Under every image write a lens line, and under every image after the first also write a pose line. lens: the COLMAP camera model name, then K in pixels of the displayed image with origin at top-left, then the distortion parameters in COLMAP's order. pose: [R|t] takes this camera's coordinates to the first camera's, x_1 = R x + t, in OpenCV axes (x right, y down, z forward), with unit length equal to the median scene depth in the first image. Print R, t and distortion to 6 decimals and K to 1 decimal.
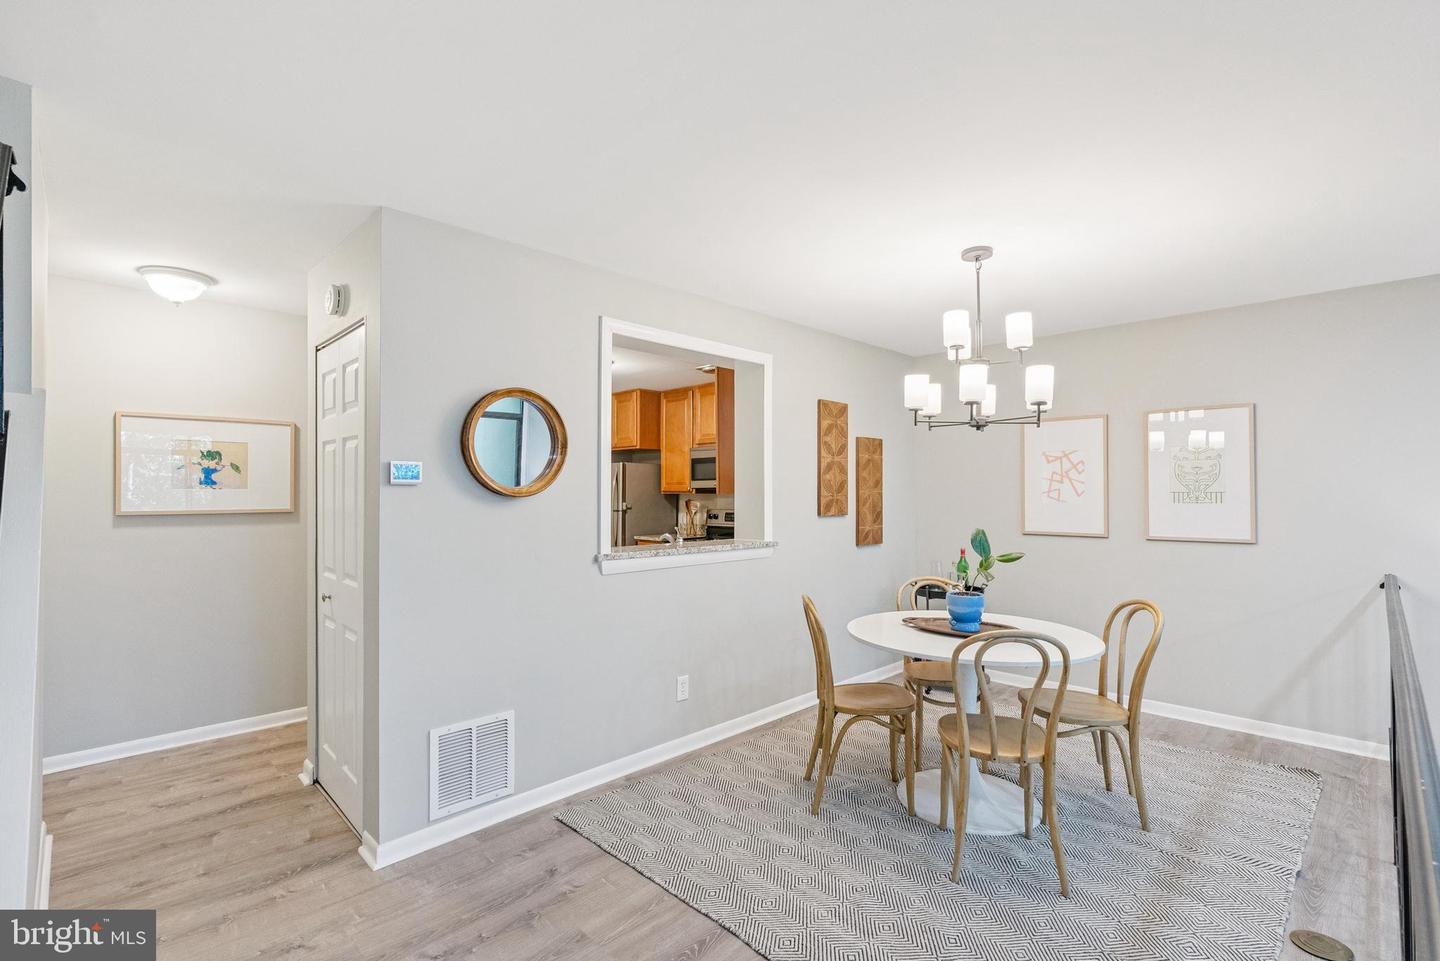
lens RADIAL K [[665.4, 0, 721.9], [0, 665.4, 486.4], [0, 0, 1]] dist [-0.014294, 0.003731]
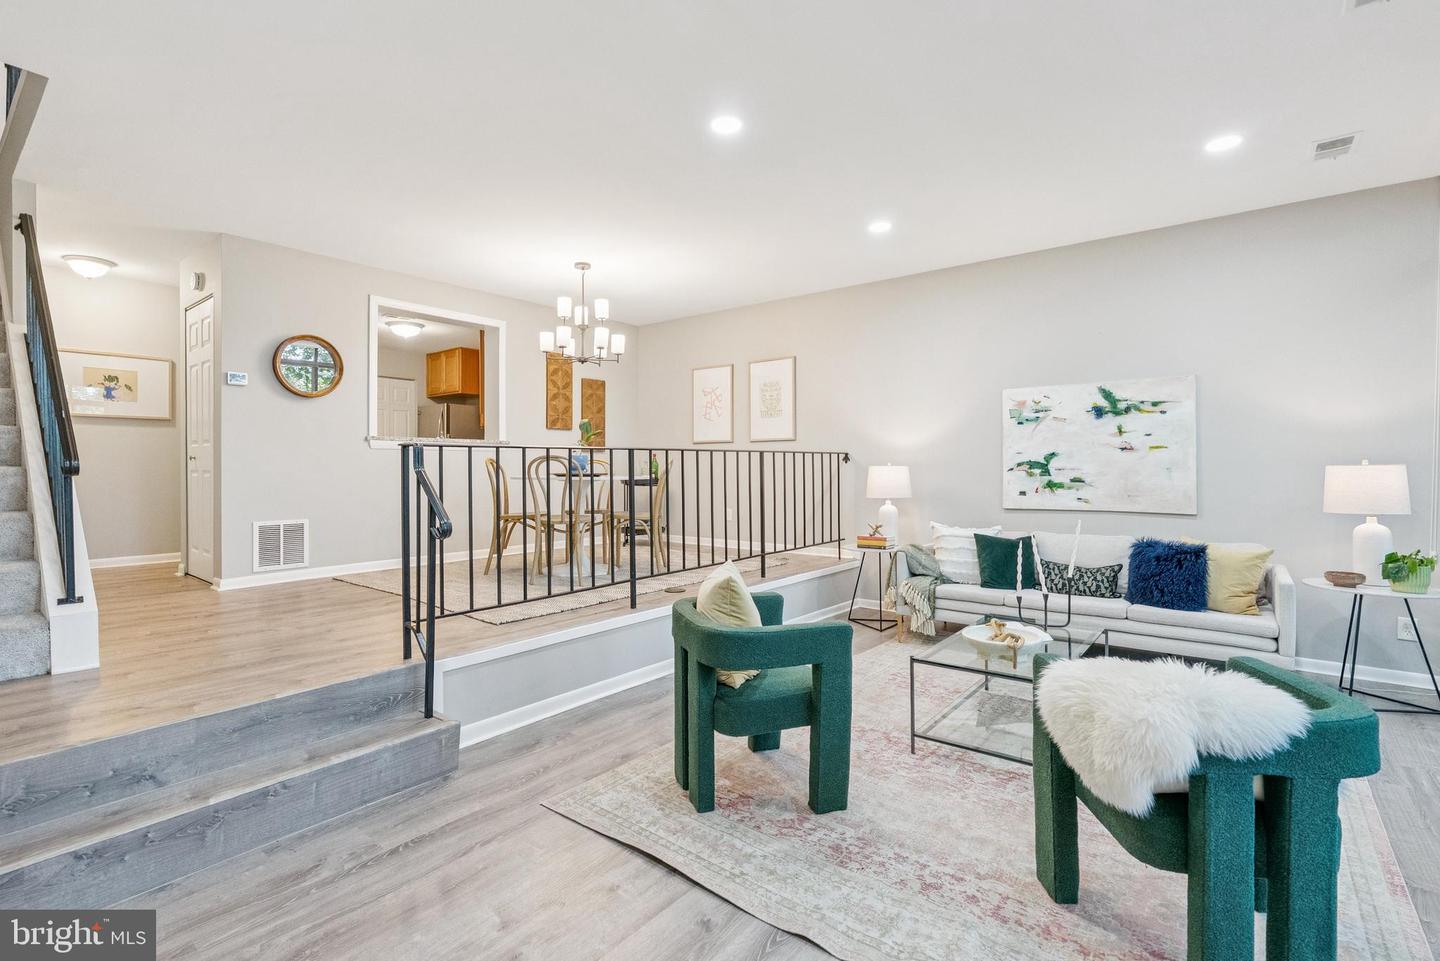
lens RADIAL K [[665.4, 0, 727.5], [0, 665.4, 465.3], [0, 0, 1]] dist [-0.014294, 0.003731]
pose [[0.992361, -0.002331, 0.123344, 0.495286], [0.001527, 0.999977, 0.006611, 0.161358], [-0.123356, -0.006372, 0.992342, -0.756032]]
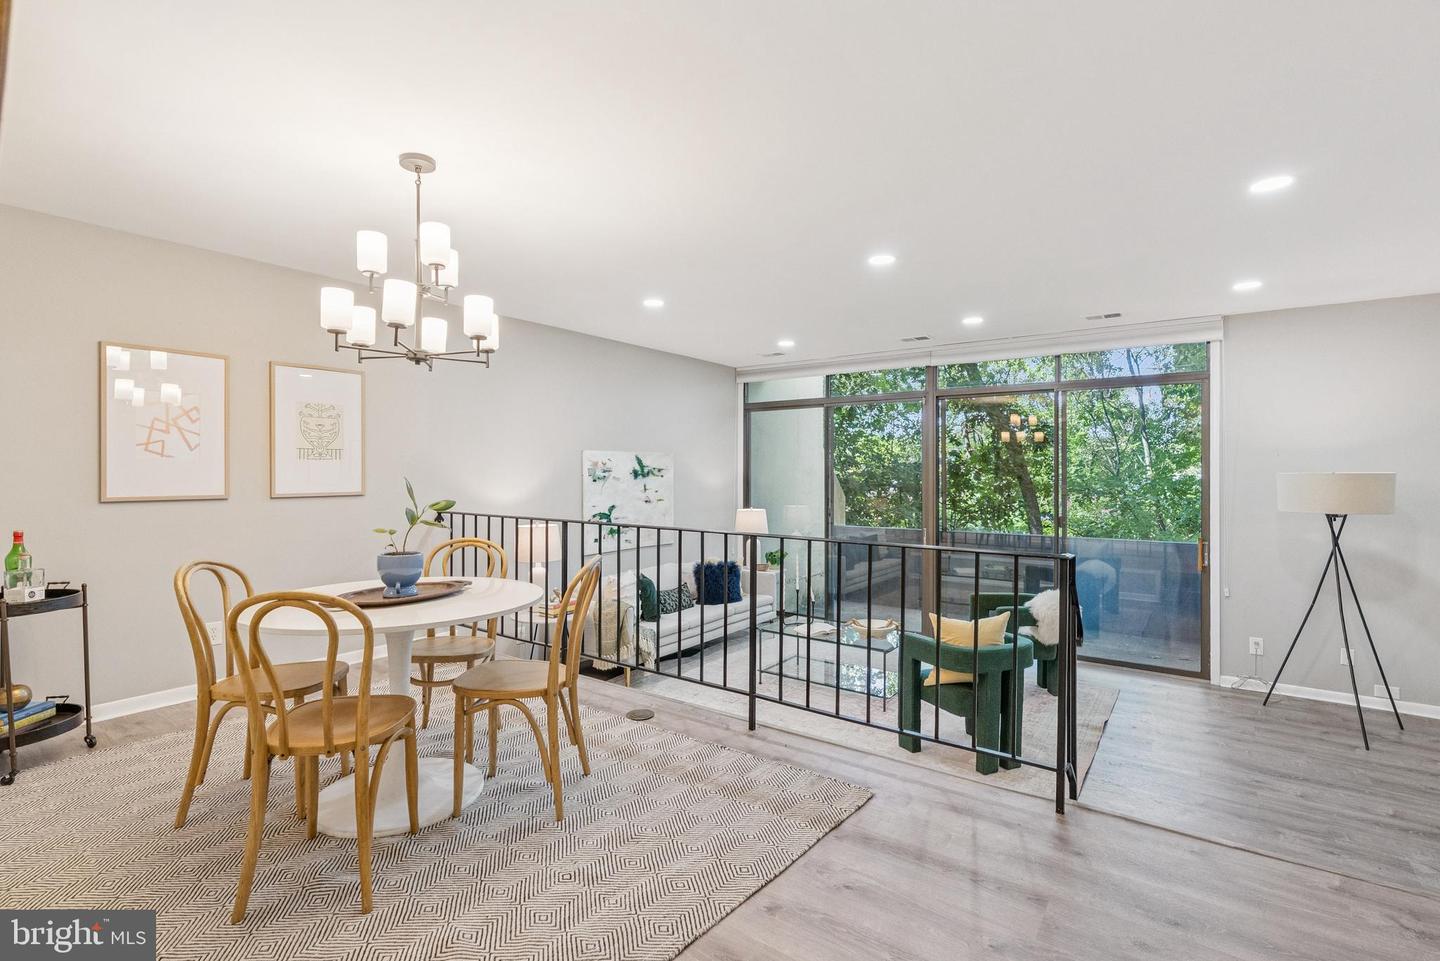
lens RADIAL K [[665.4, 0, 722.6], [0, 665.4, 474.1], [0, 0, 1]] dist [-0.014294, 0.003731]
pose [[-0.159309, 0.001850, 0.987227, -0.509696], [-0.010601, 0.999937, -0.003584, 0.056115], [-0.987172, -0.011036, -0.159279, 0.690097]]
